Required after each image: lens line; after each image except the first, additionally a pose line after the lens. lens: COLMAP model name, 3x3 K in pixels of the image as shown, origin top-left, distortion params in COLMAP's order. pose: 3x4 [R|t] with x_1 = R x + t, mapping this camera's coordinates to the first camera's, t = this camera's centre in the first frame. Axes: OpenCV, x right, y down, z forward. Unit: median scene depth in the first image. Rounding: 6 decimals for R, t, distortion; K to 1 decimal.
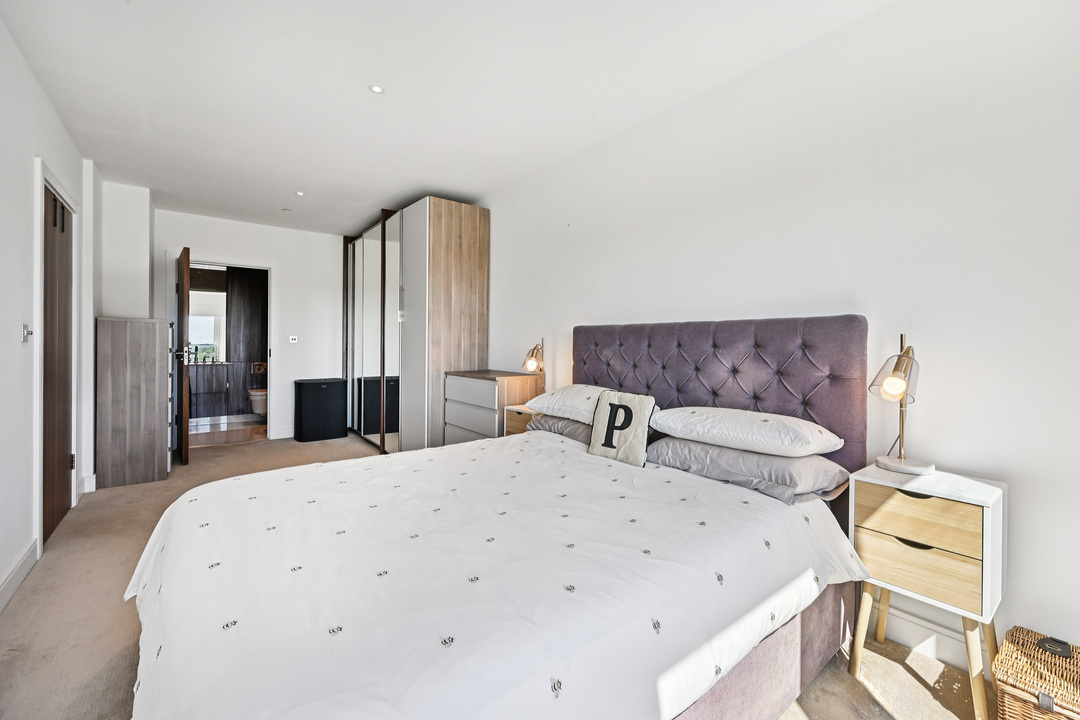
lens RADIAL K [[441.3, 0, 543.4], [0, 441.3, 346.6], [0, 0, 1]] dist [0.000264, 0.000025]
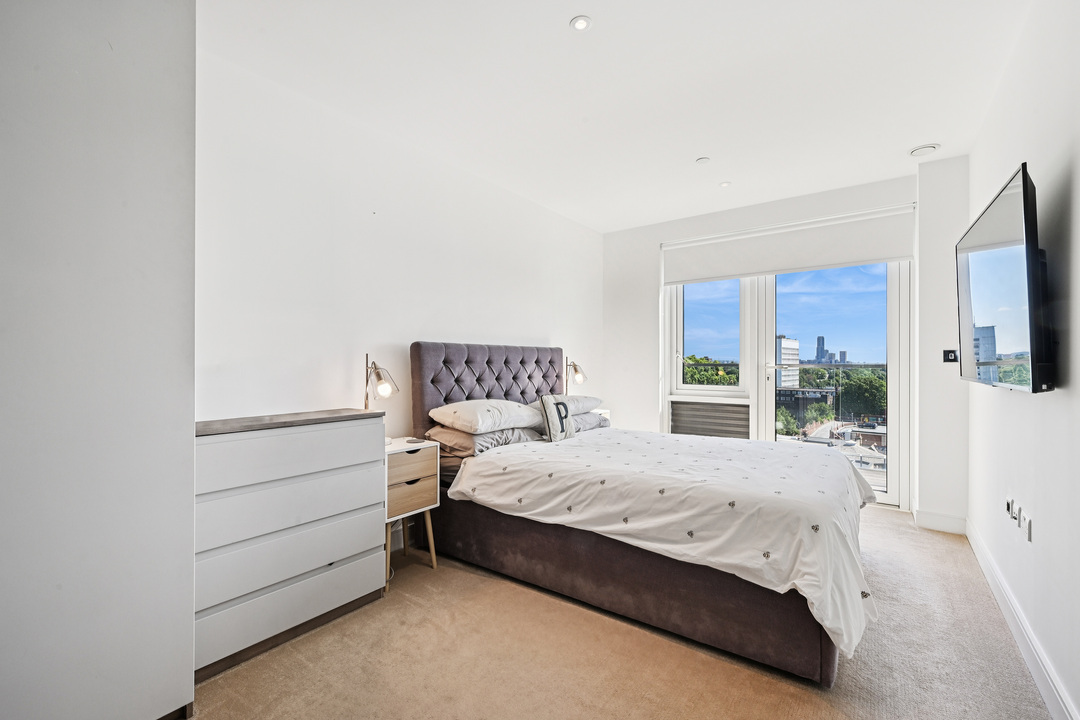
lens RADIAL K [[463.2, 0, 540.0], [0, 463.2, 360.0], [0, 0, 1]] dist [-0.000051, 0.000006]
pose [[-0.257217, -0.002741, 0.966350, -1.316084], [0.001123, 0.999994, 0.003135, -0.015694], [-0.966353, 0.001892, -0.257212, 1.469771]]
